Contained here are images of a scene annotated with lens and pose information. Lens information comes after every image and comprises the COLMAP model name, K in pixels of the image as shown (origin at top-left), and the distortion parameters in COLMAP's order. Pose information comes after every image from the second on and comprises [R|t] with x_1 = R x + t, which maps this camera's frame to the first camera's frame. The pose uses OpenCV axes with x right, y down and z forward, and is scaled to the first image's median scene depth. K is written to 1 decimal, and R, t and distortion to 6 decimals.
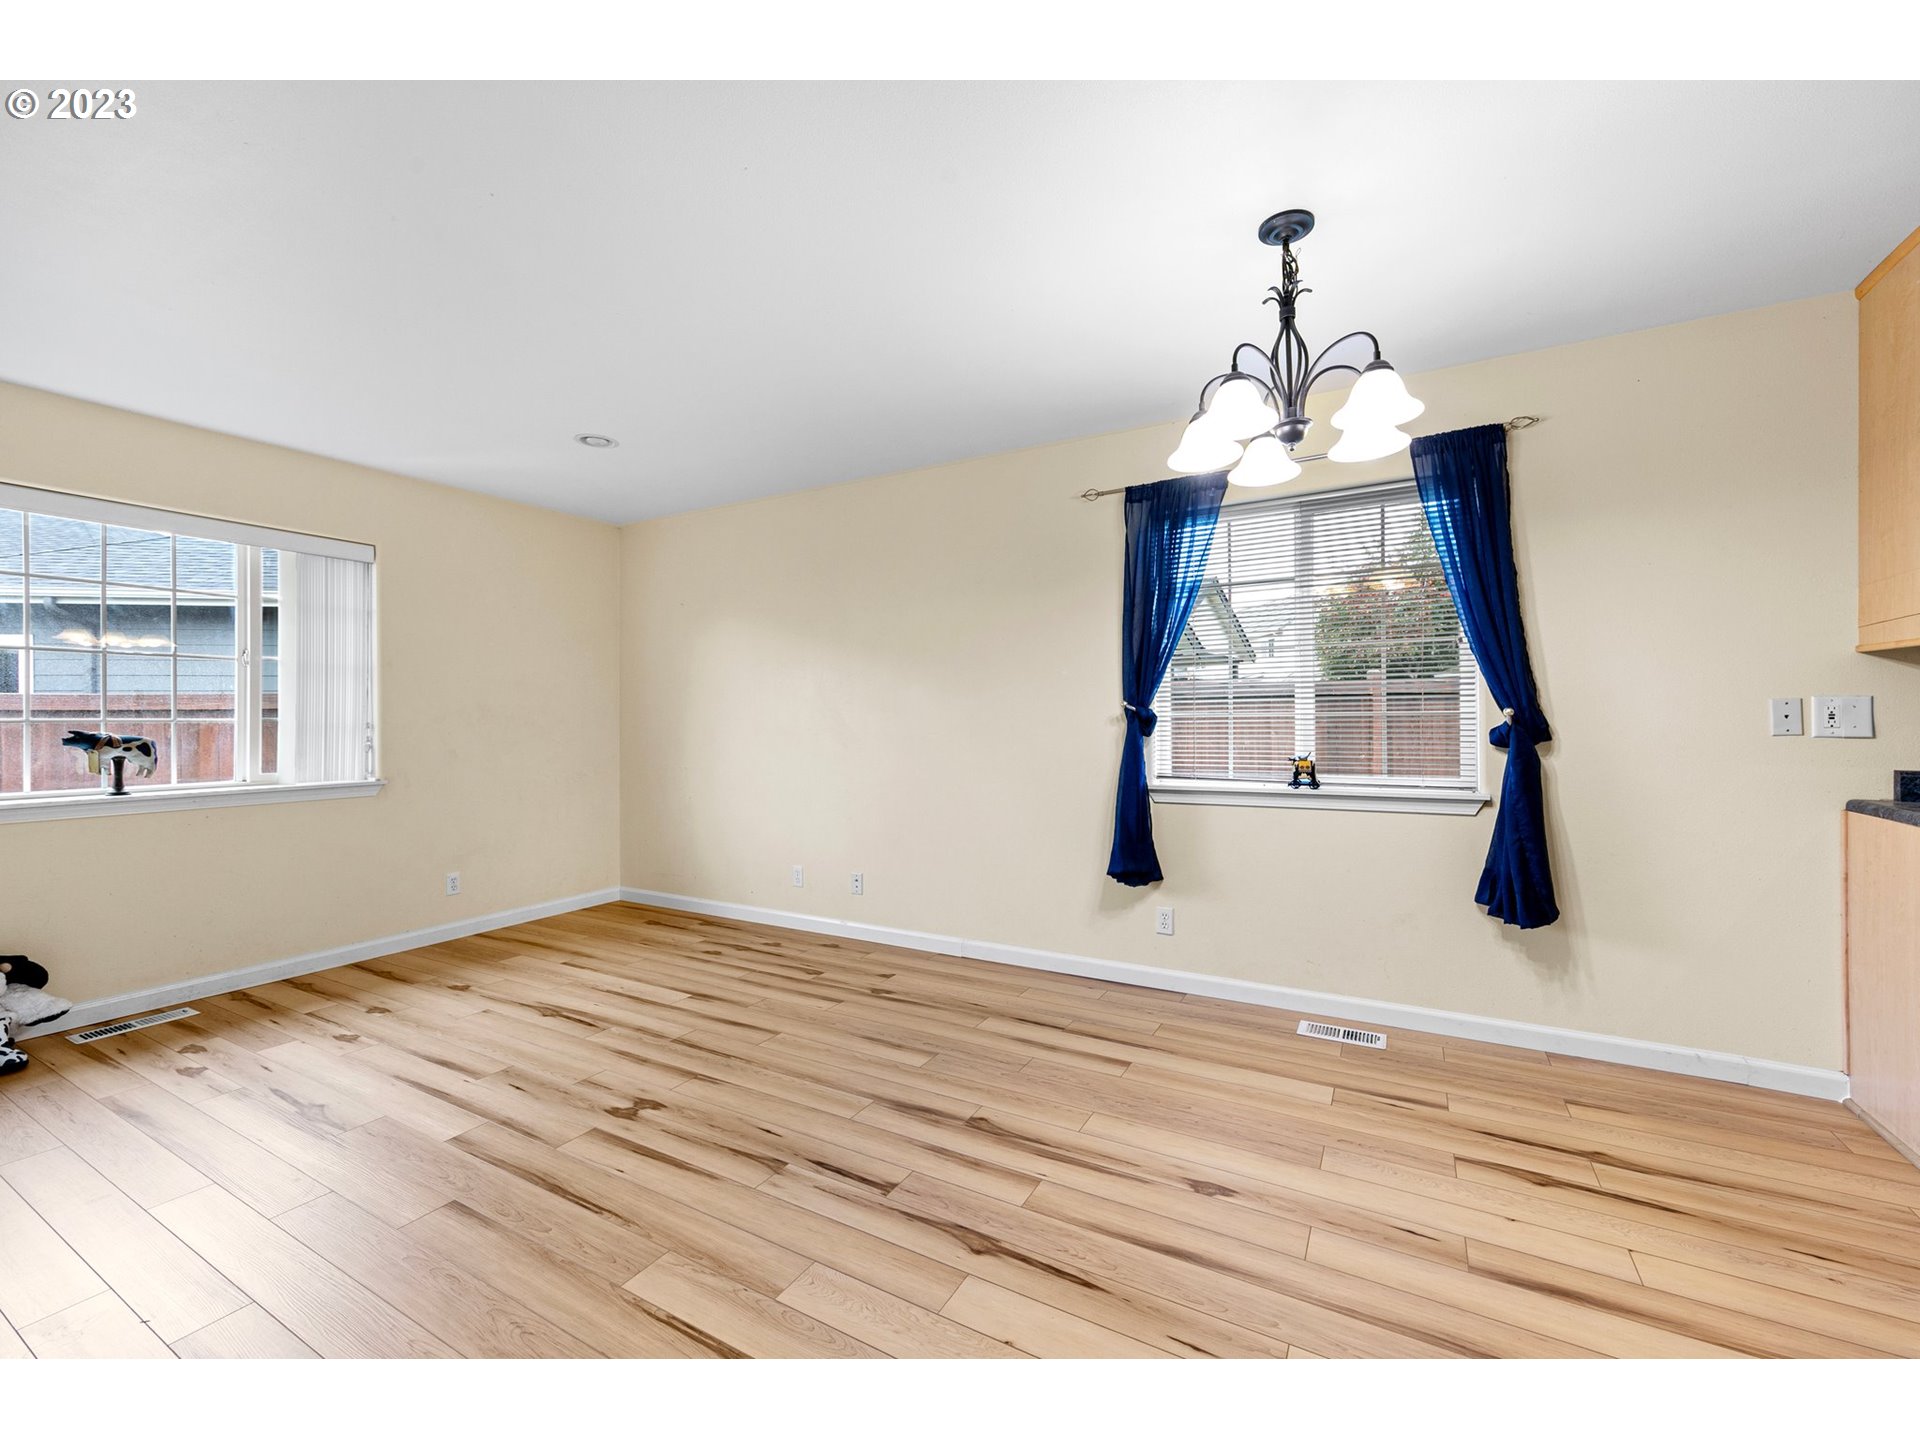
lens RADIAL K [[809.1, 0, 960.0], [0, 809.1, 720.0], [0, 0, 1]] dist [0.003912, -0.000769]
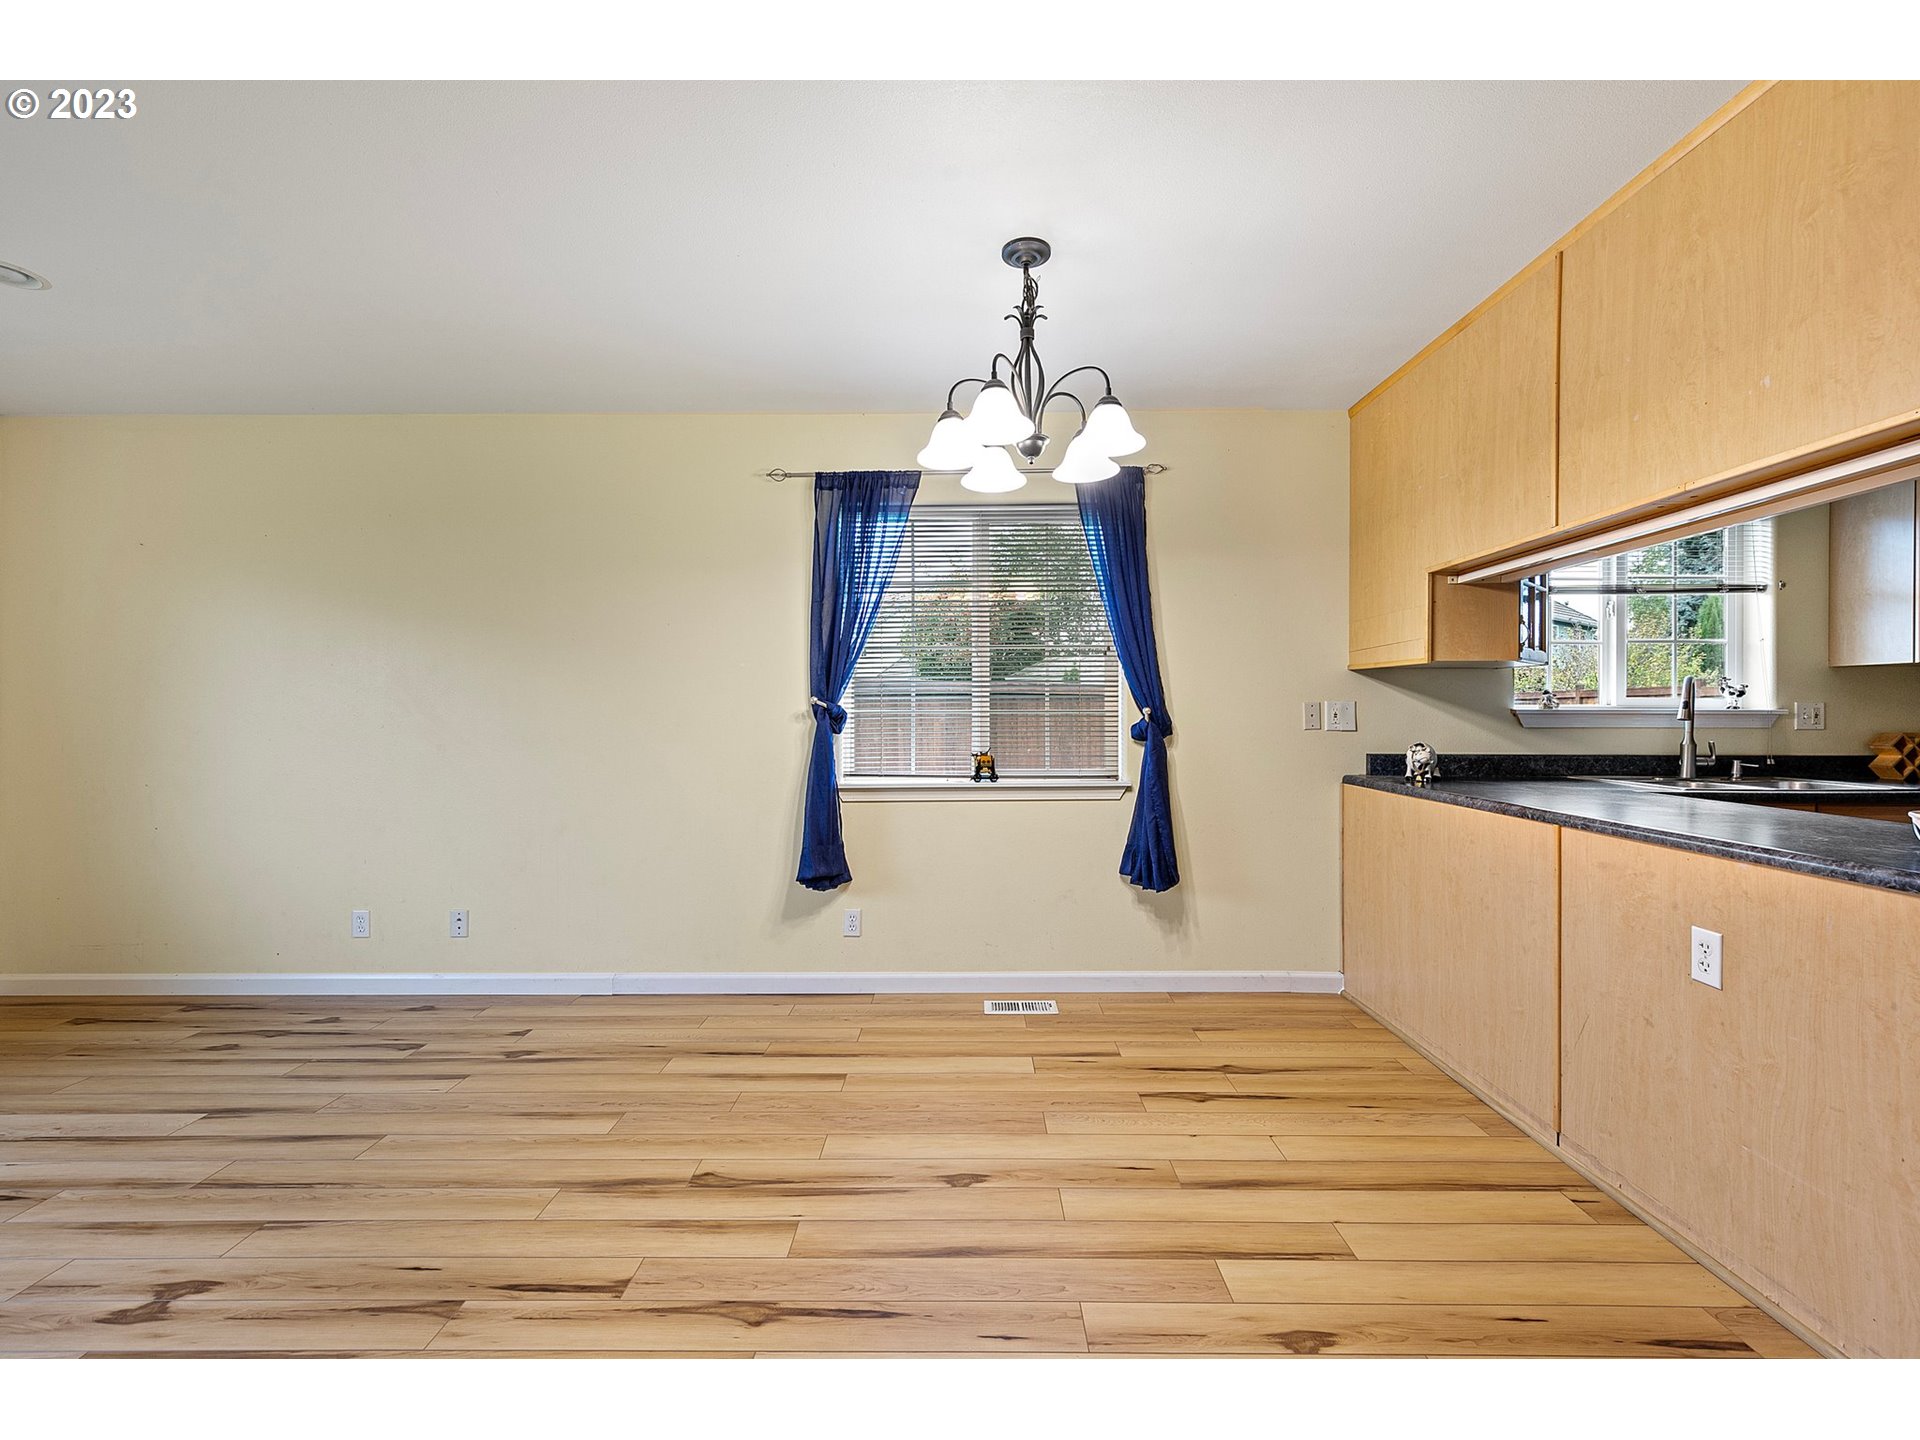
lens RADIAL K [[840.6, 0, 965.4], [0, 840.6, 716.6], [0, 0, 1]] dist [0.003969, -0.000561]
pose [[0.864487, 0.002604, 0.502649, -0.155966], [-0.003122, 0.999995, 0.000188, -0.000991], [-0.502646, -0.001731, 0.864491, 0.063591]]
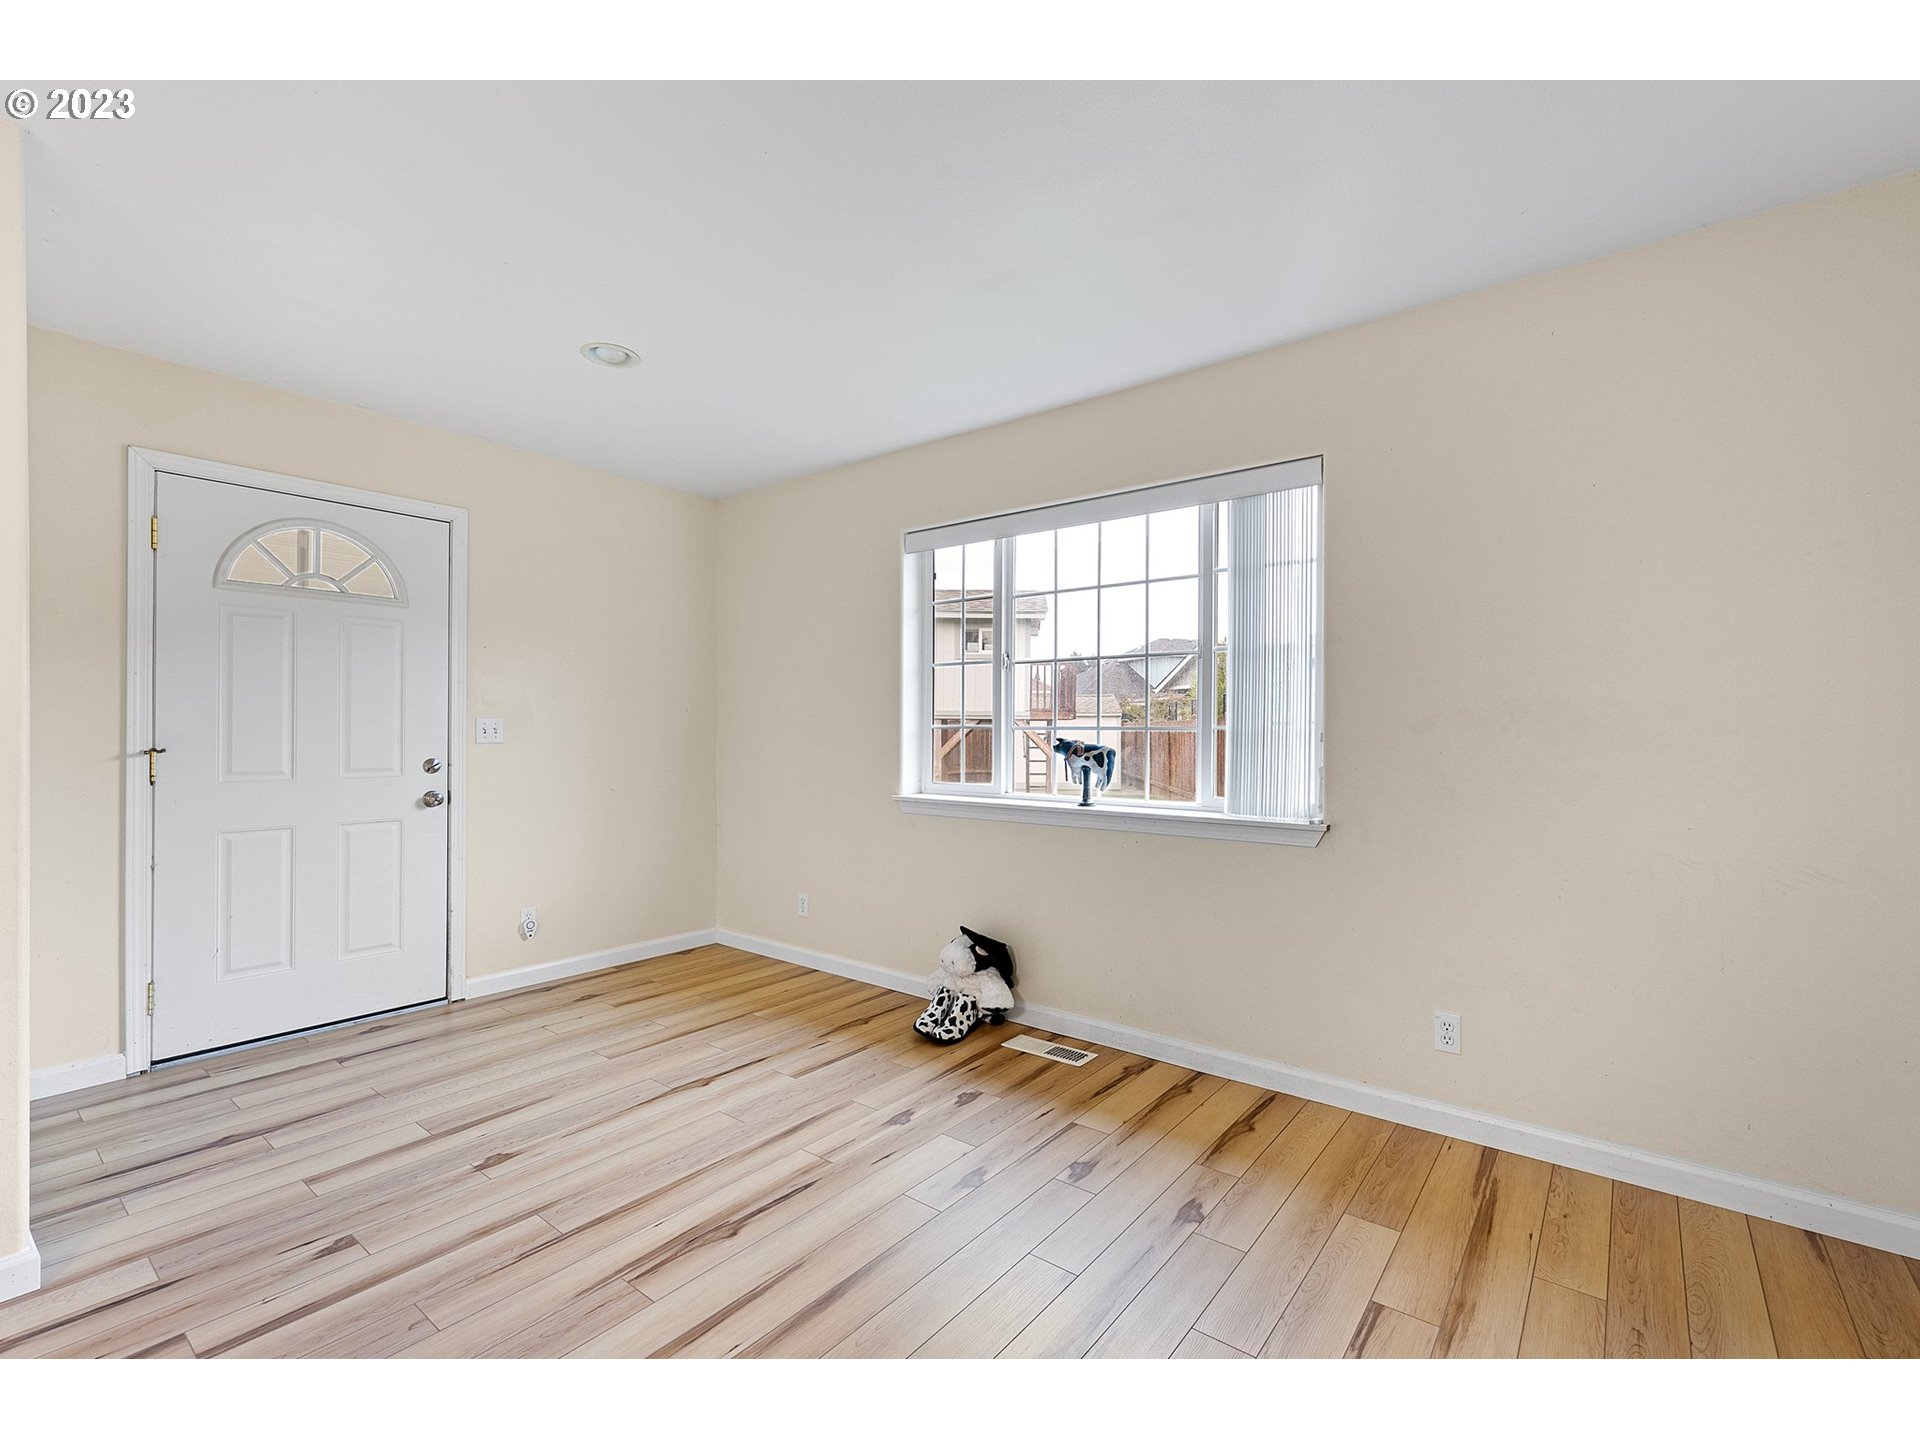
lens RADIAL K [[840.6, 0, 965.4], [0, 840.6, 716.6], [0, 0, 1]] dist [0.003969, -0.000561]
pose [[-0.140922, -0.010279, -0.989967, -0.026029], [-0.004254, 0.999943, -0.009777, -0.003333], [0.990012, 0.002833, -0.140958, 1.075905]]
